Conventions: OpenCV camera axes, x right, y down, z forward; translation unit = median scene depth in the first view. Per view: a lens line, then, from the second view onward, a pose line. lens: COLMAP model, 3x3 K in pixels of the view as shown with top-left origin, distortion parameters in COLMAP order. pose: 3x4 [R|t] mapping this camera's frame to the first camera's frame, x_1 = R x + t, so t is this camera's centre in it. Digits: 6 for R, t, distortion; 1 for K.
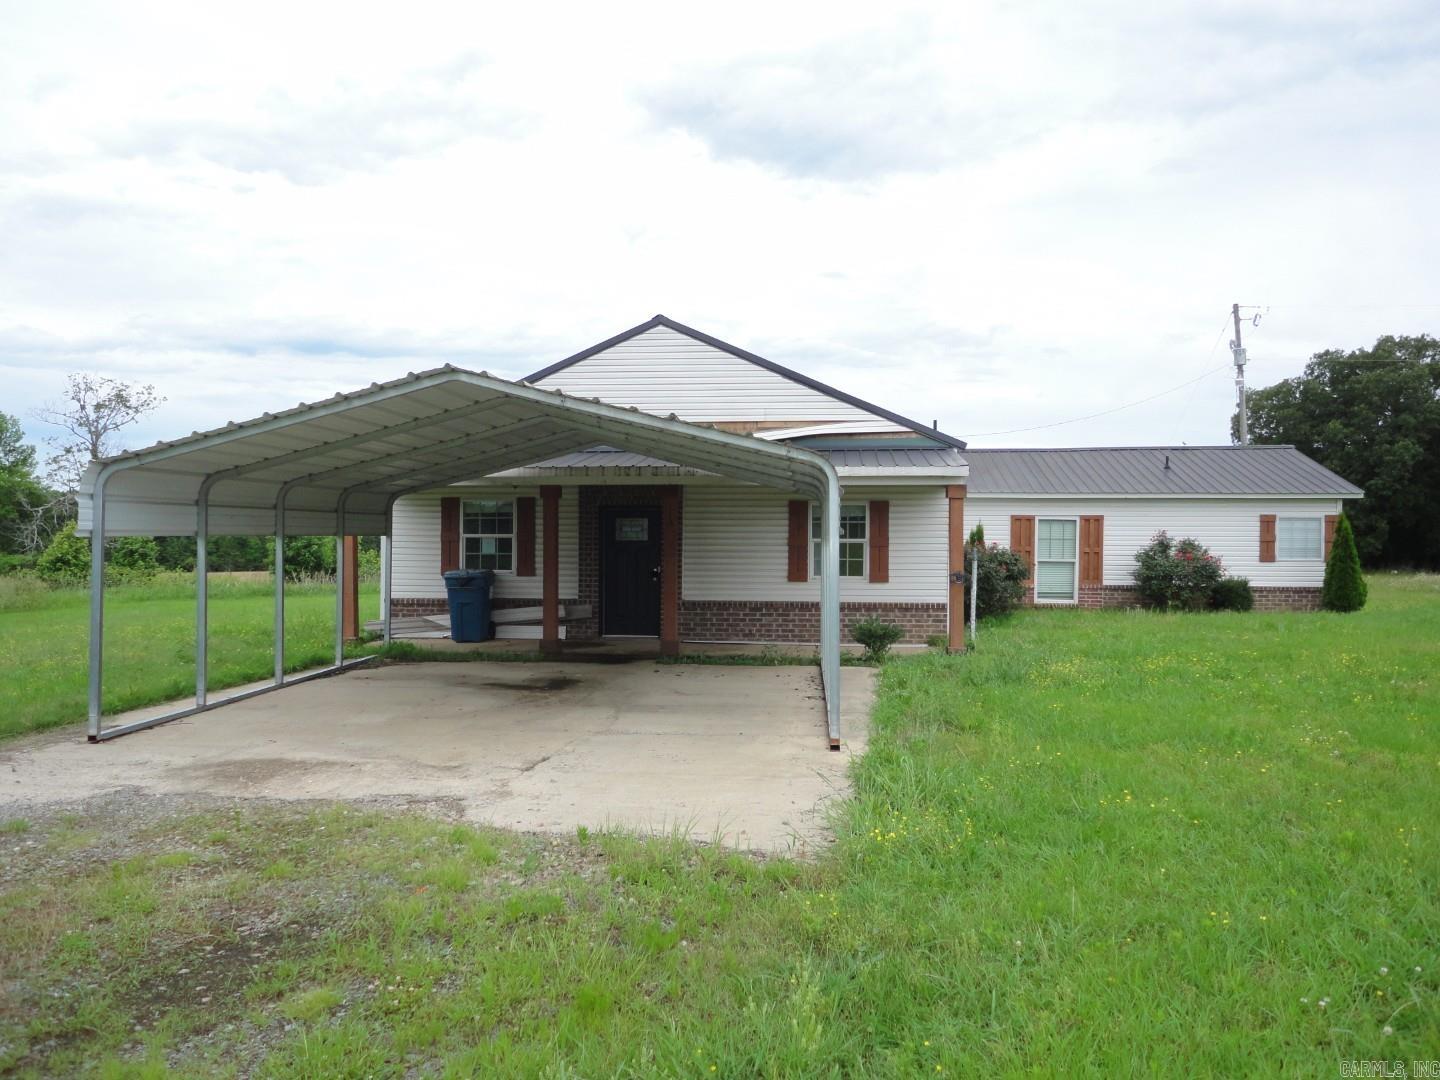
lens RADIAL K [[1086.3, 0, 720.6], [0, 1086.3, 540.1], [0, 0, 1]] dist [-0.005517, -0.000733]
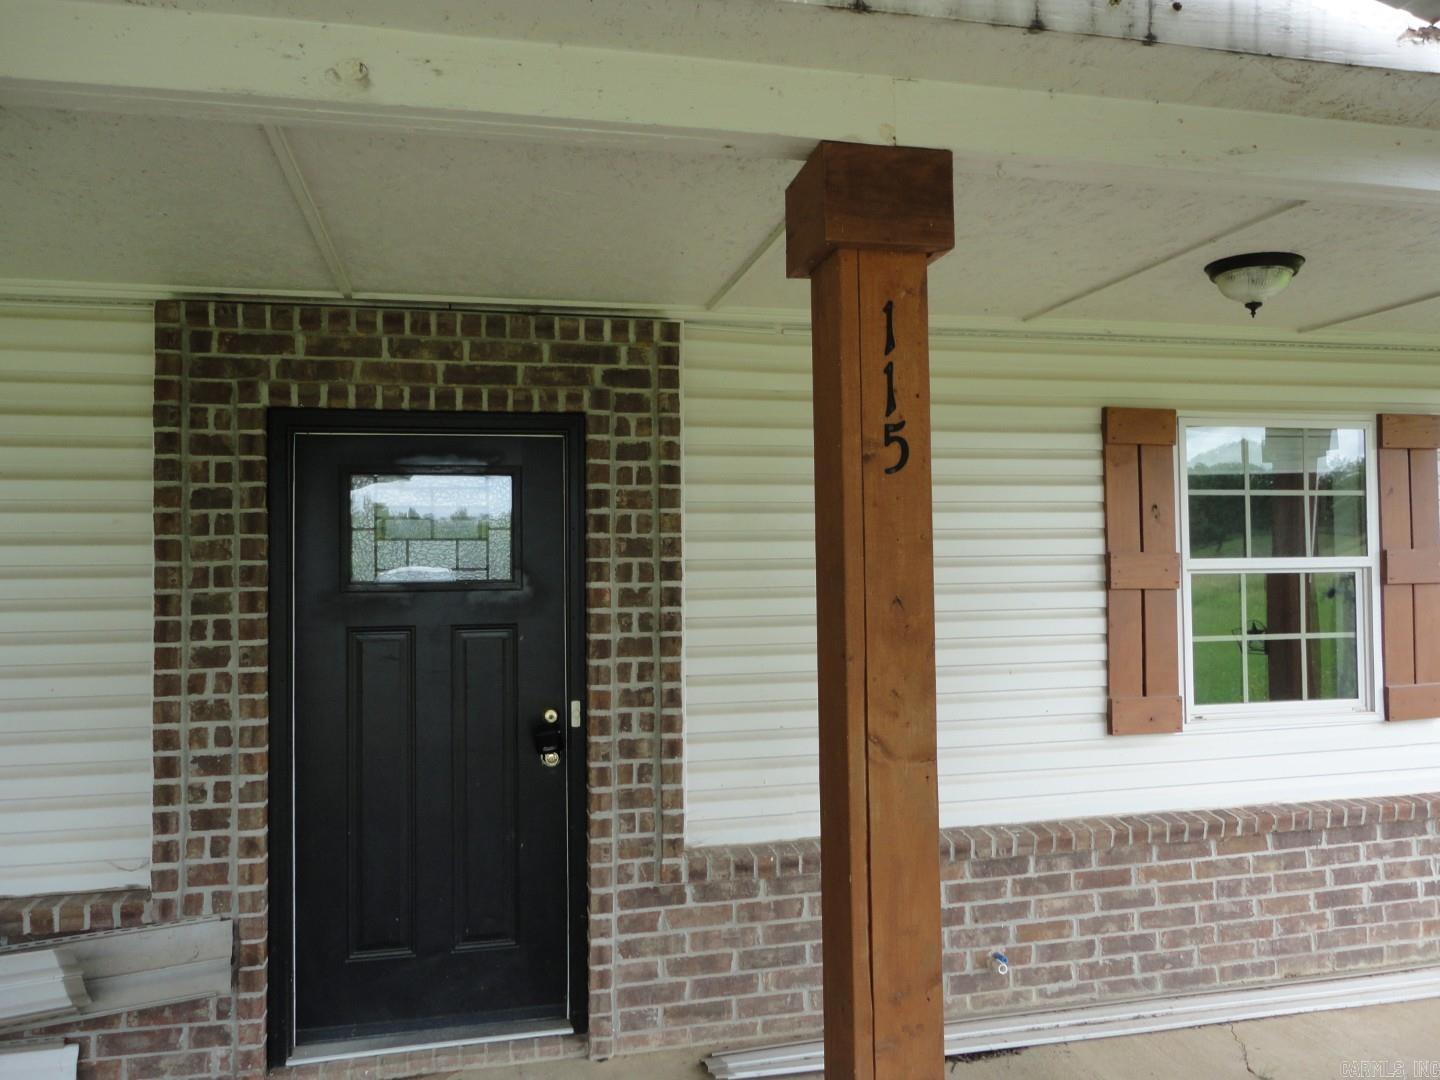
lens RADIAL K [[1086.3, 0, 720.8], [0, 1086.3, 533.7], [0, 0, 1]] dist [-0.005517, -0.000733]
pose [[0.939543, -0.005299, 0.342391, -0.103305], [0.014053, 0.999635, -0.023092, -0.002959], [-0.342144, 0.026507, 0.939274, 0.796163]]
